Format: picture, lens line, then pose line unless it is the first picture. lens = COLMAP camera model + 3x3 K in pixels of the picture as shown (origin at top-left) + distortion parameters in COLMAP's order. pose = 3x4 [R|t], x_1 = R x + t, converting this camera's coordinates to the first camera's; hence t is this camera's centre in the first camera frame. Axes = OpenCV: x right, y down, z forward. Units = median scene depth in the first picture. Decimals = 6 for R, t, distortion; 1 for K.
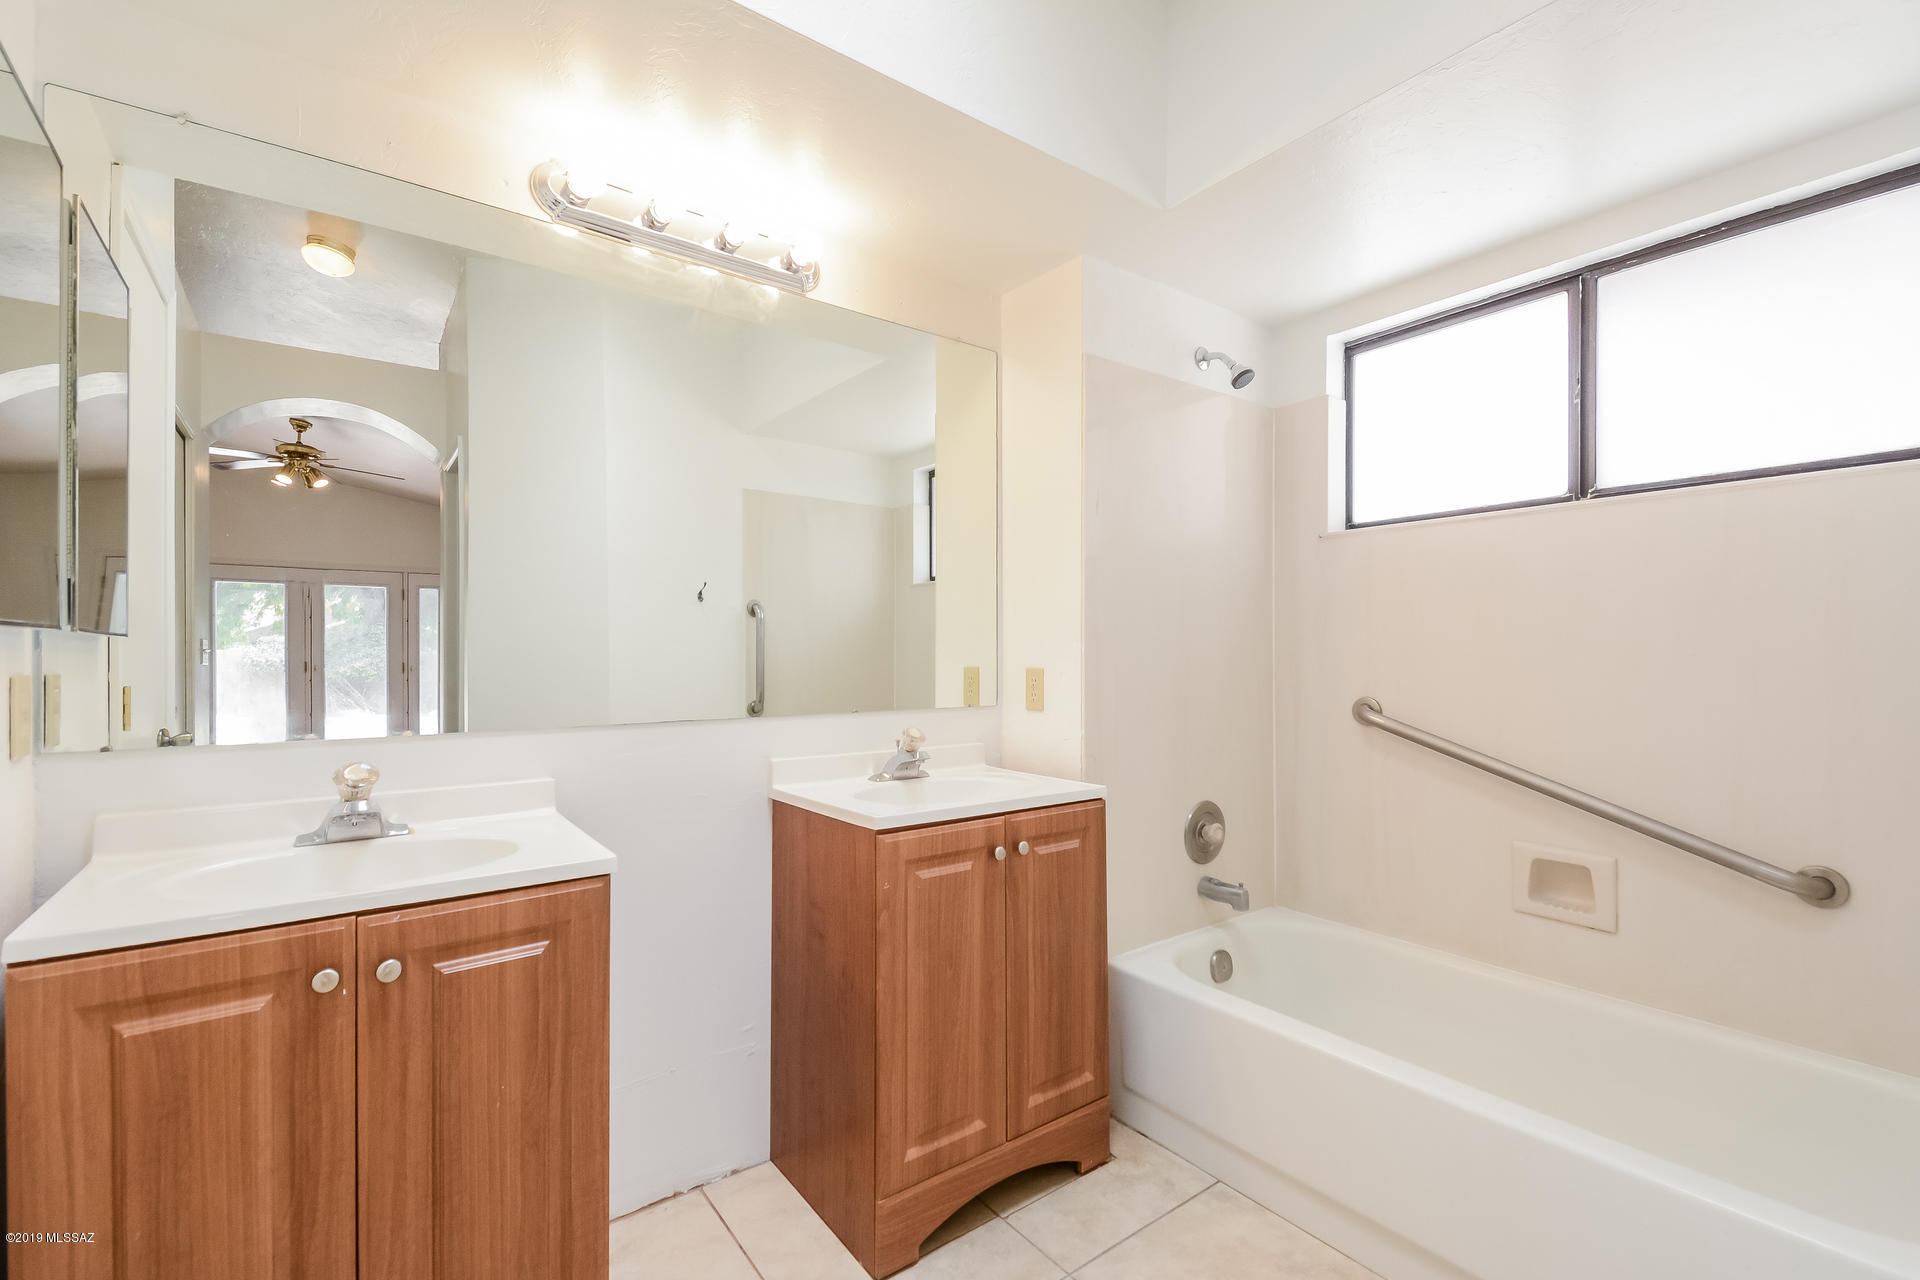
lens RADIAL K [[839.8, 0, 965.3], [0, 839.8, 647.5], [0, 0, 1]] dist [0.003333, -0.003436]
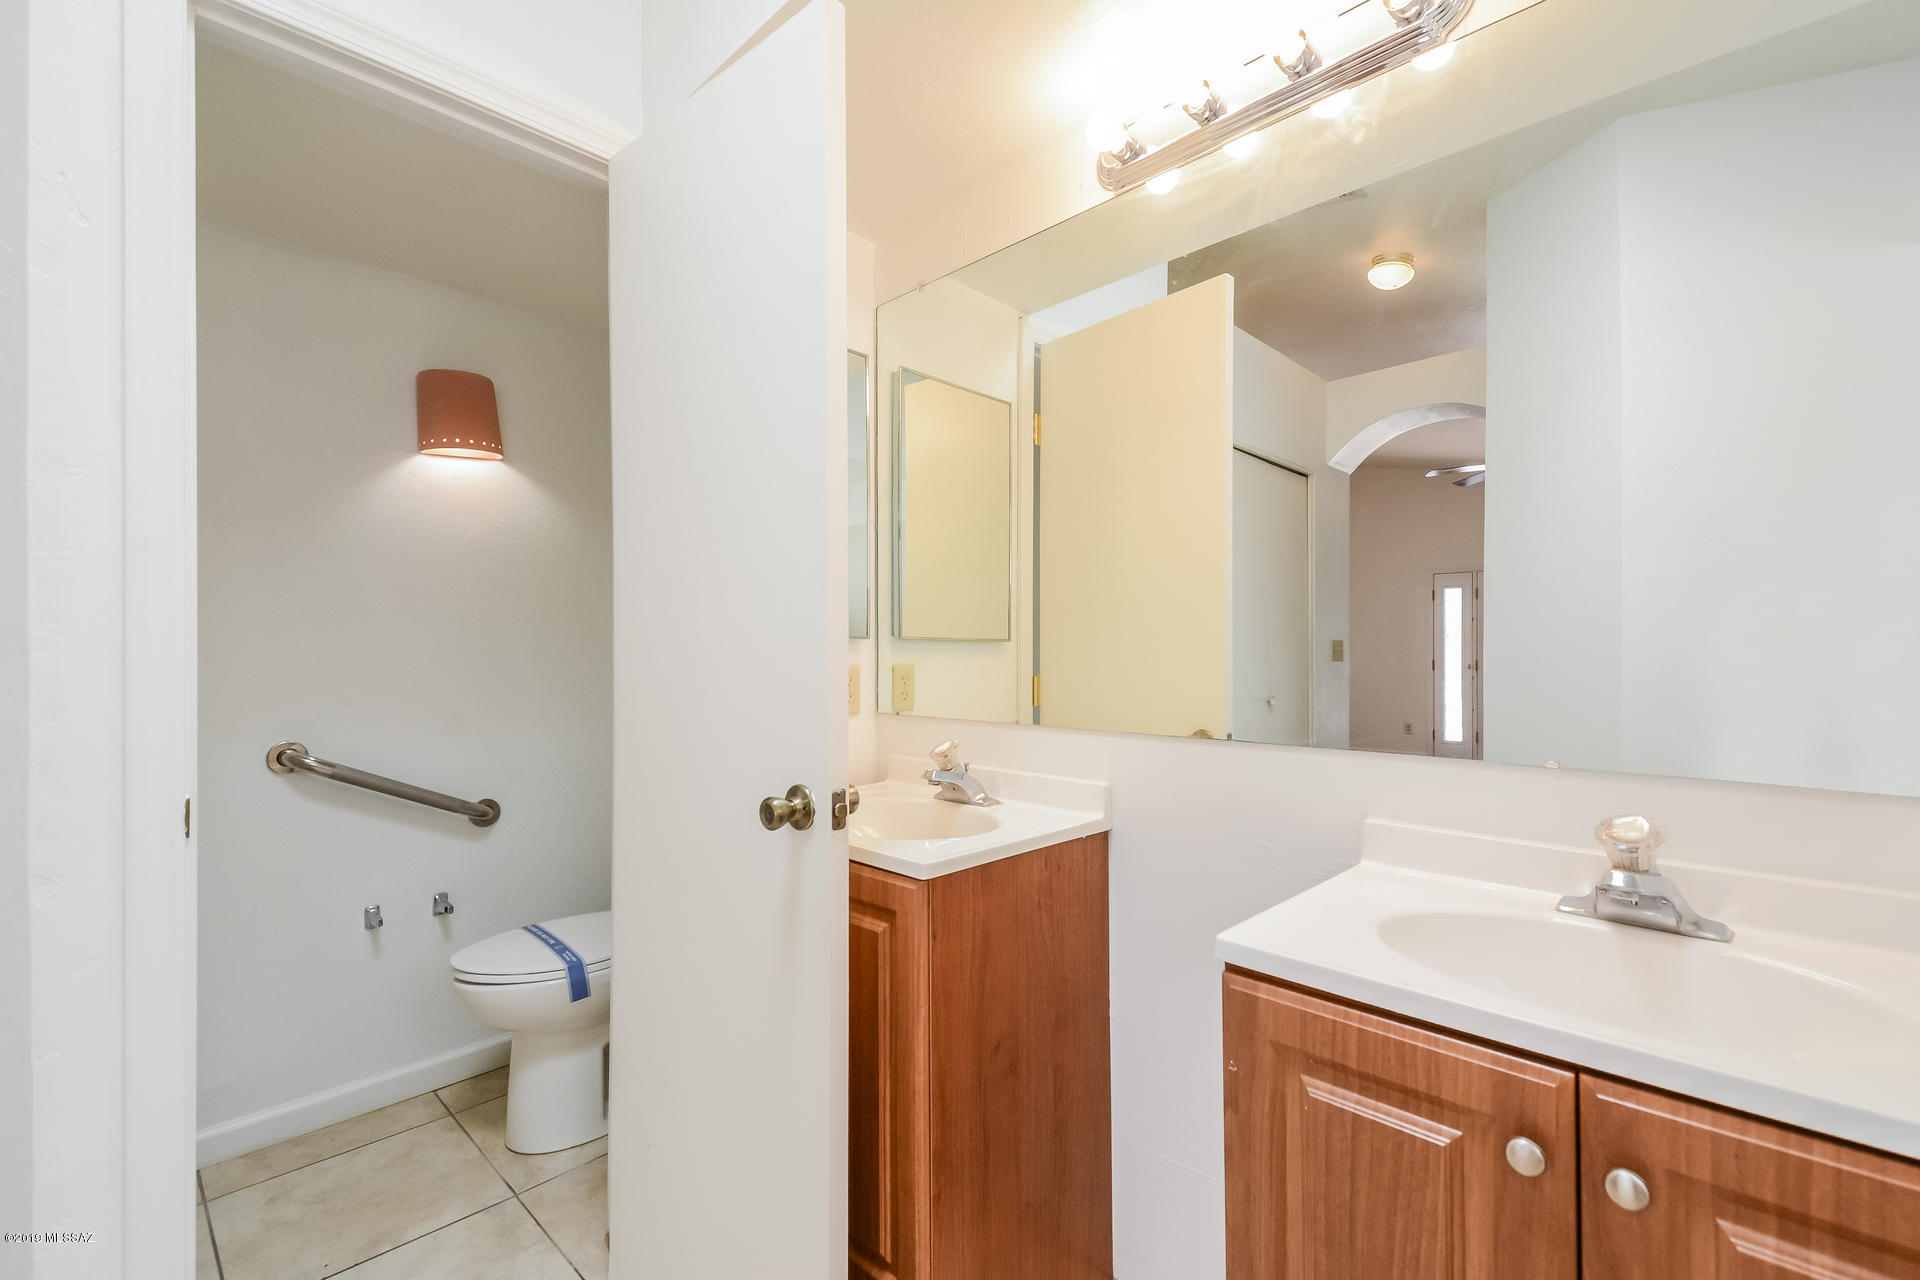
lens RADIAL K [[839.8, 0, 963.2], [0, 839.8, 646.6], [0, 0, 1]] dist [0.003333, -0.003436]
pose [[0.132791, -0.004304, -0.991135, 0.412330], [0.001265, 0.999990, -0.004173, 0.004659], [0.991143, -0.000700, 0.132796, 0.700682]]
